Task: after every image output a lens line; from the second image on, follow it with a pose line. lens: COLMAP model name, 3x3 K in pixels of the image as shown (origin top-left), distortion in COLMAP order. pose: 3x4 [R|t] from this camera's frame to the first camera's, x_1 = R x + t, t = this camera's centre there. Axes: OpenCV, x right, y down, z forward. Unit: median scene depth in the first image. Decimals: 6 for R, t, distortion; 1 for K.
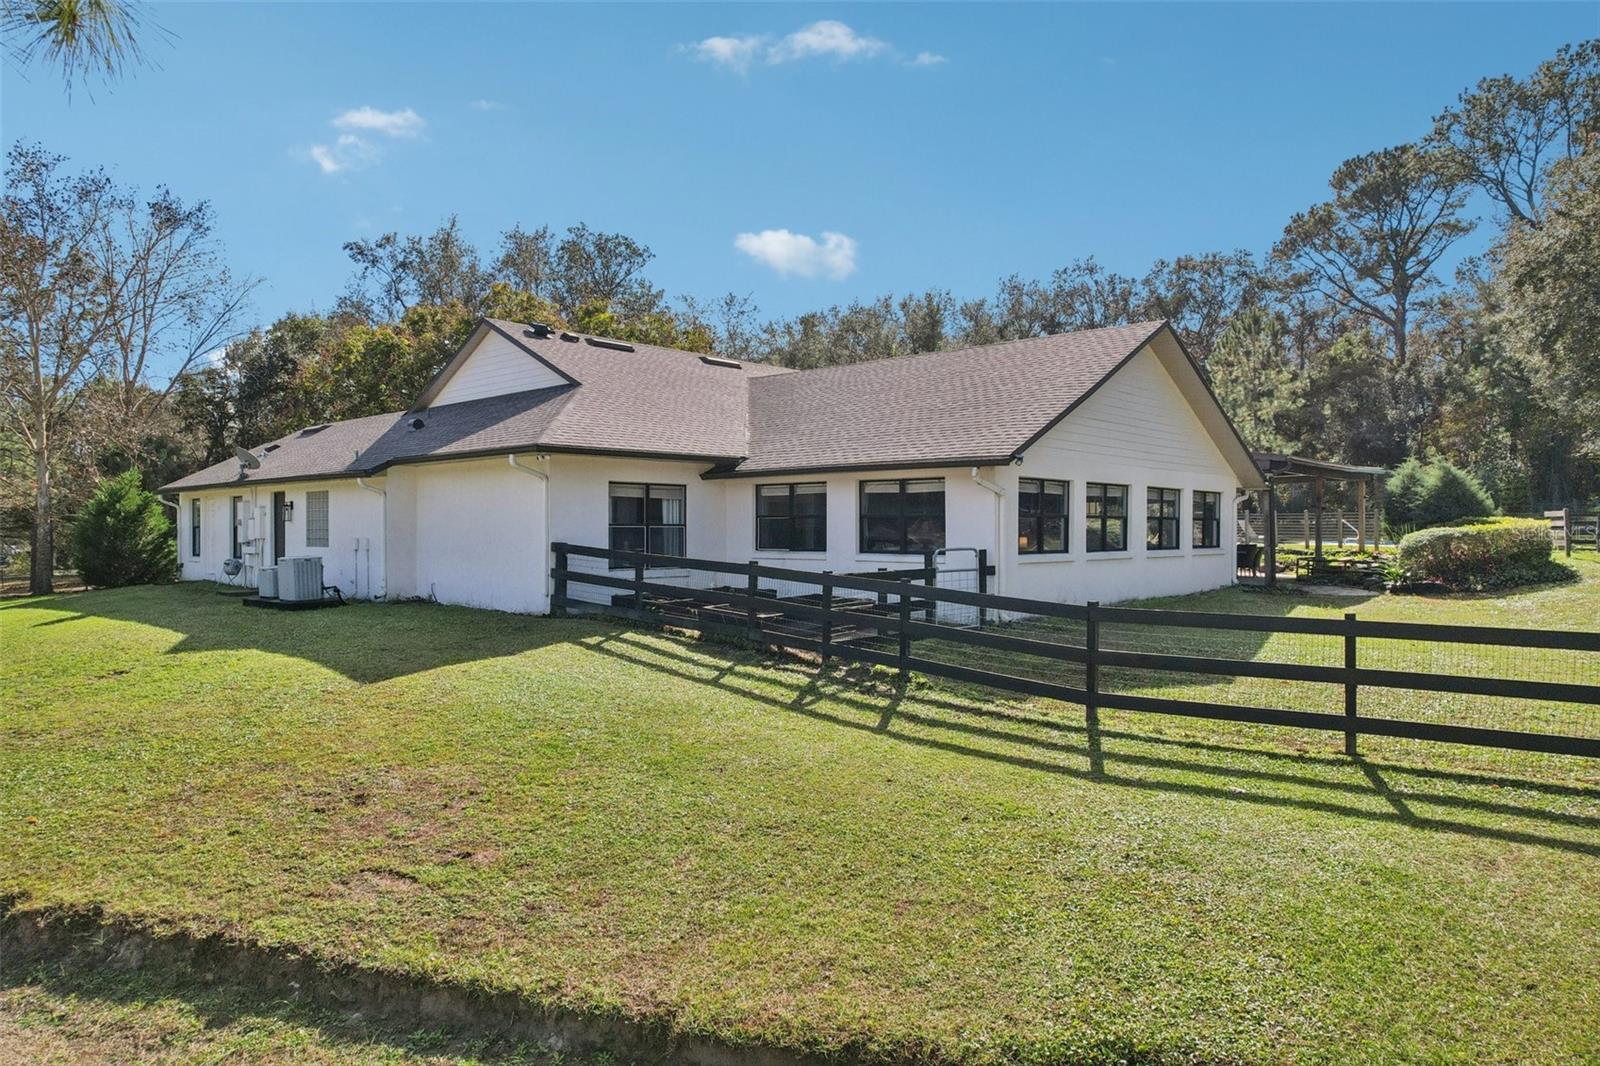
lens RADIAL K [[1028.1, 0, 800.2], [0, 1028.1, 537.2], [0, 0, 1]] dist [-0.056671, 0.055025]
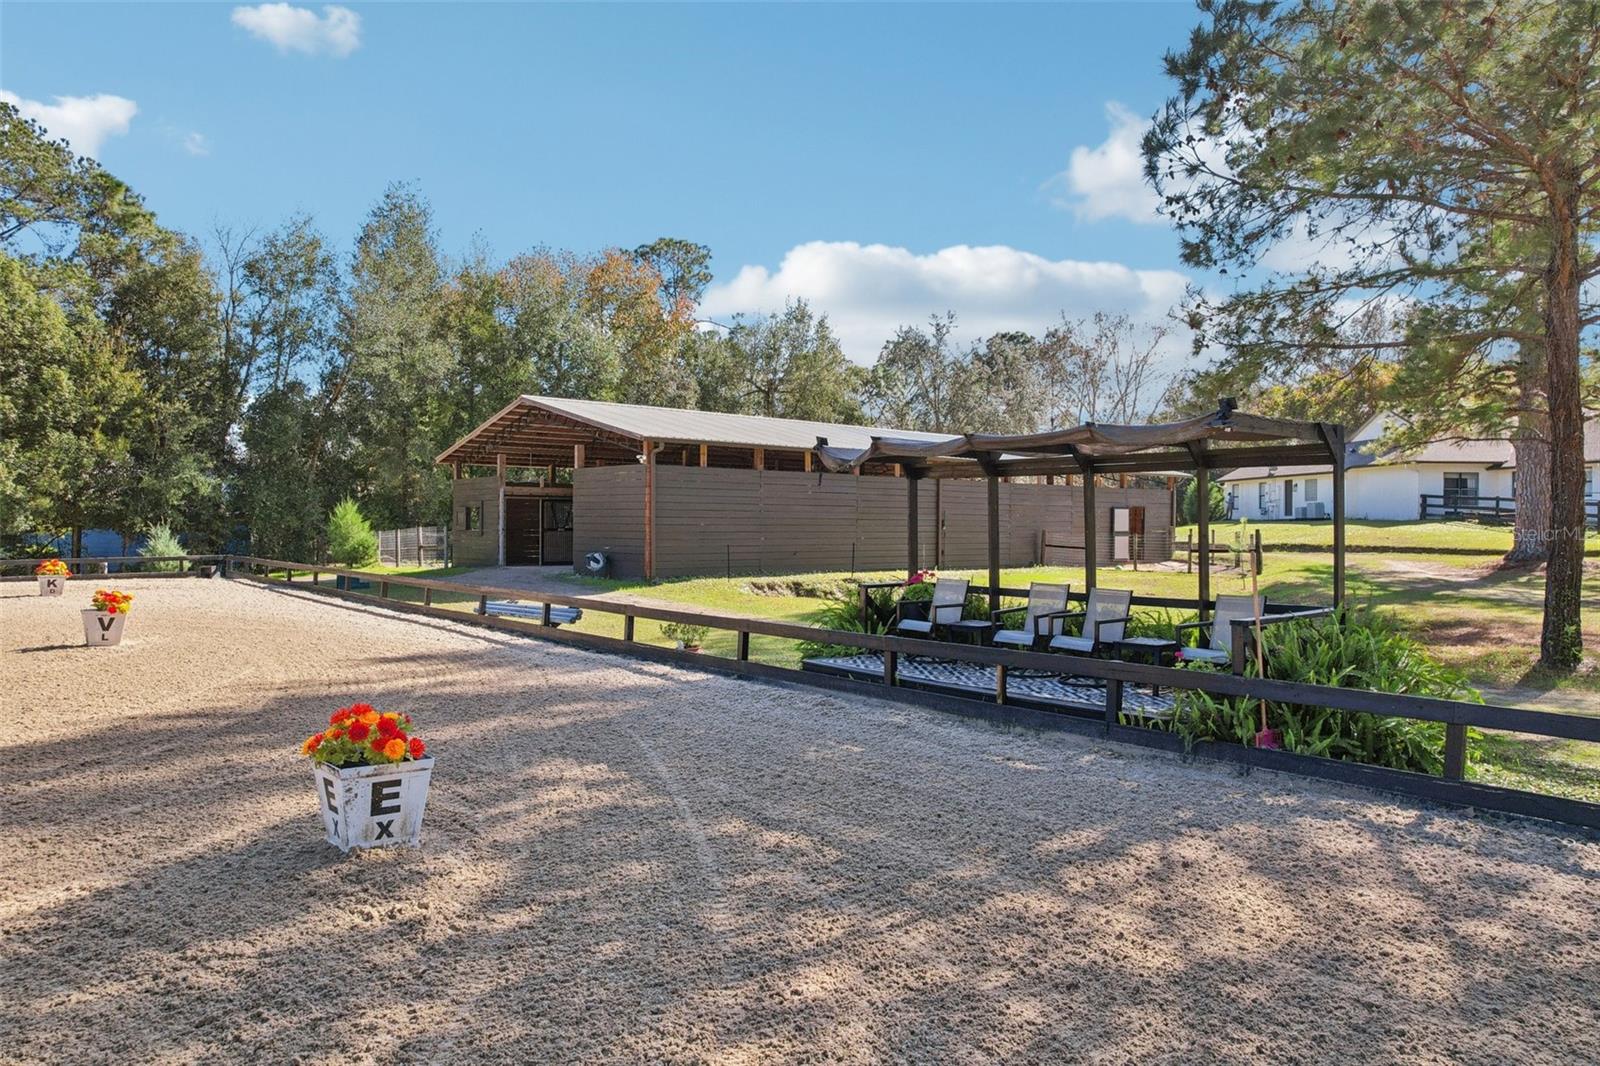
lens RADIAL K [[1028.1, 0, 801.7], [0, 1028.1, 525.5], [0, 0, 1]] dist [-0.056671, 0.055025]
pose [[0.744529, 0.007273, -0.667550, 0.309814], [-0.011628, 0.999930, -0.002075, 0.102070], [0.667489, 0.009308, 0.744562, -1.936220]]
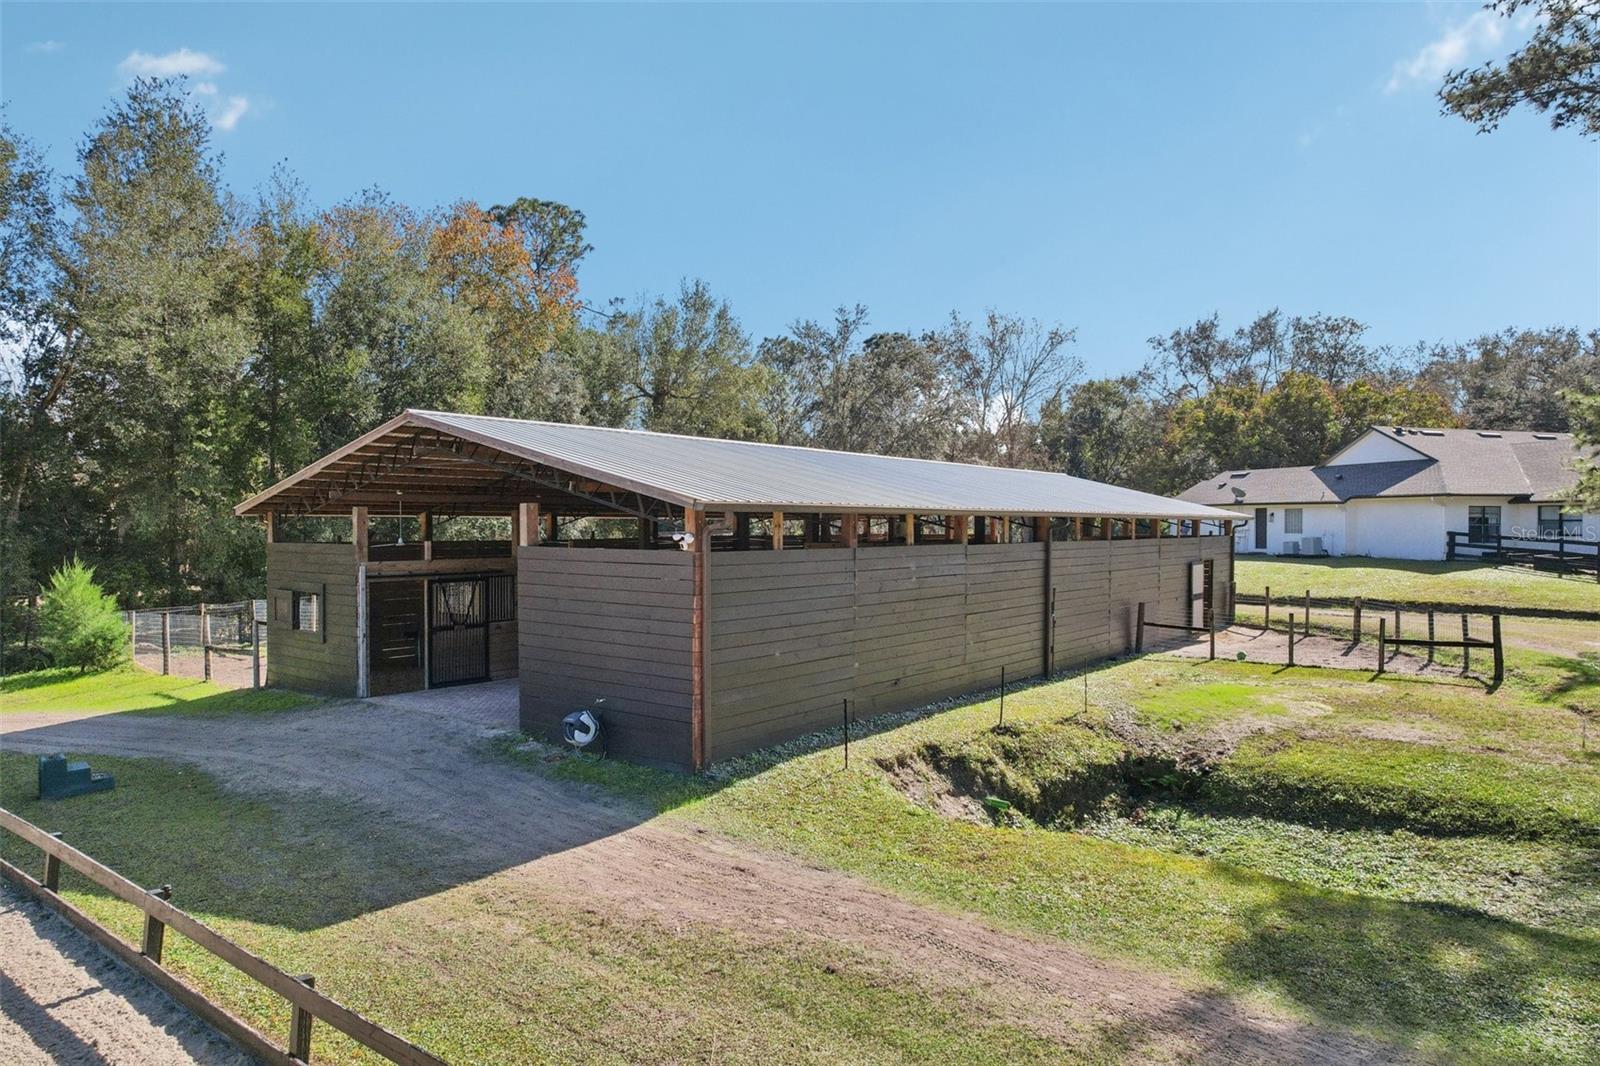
lens RADIAL K [[1028.1, 0, 804.6], [0, 1028.1, 543.6], [0, 0, 1]] dist [-0.056671, 0.055025]
pose [[0.859358, 0.012457, -0.511222, -0.280853], [-0.006614, 0.999890, 0.013247, 0.010895], [0.511331, -0.008003, 0.859347, -1.654548]]
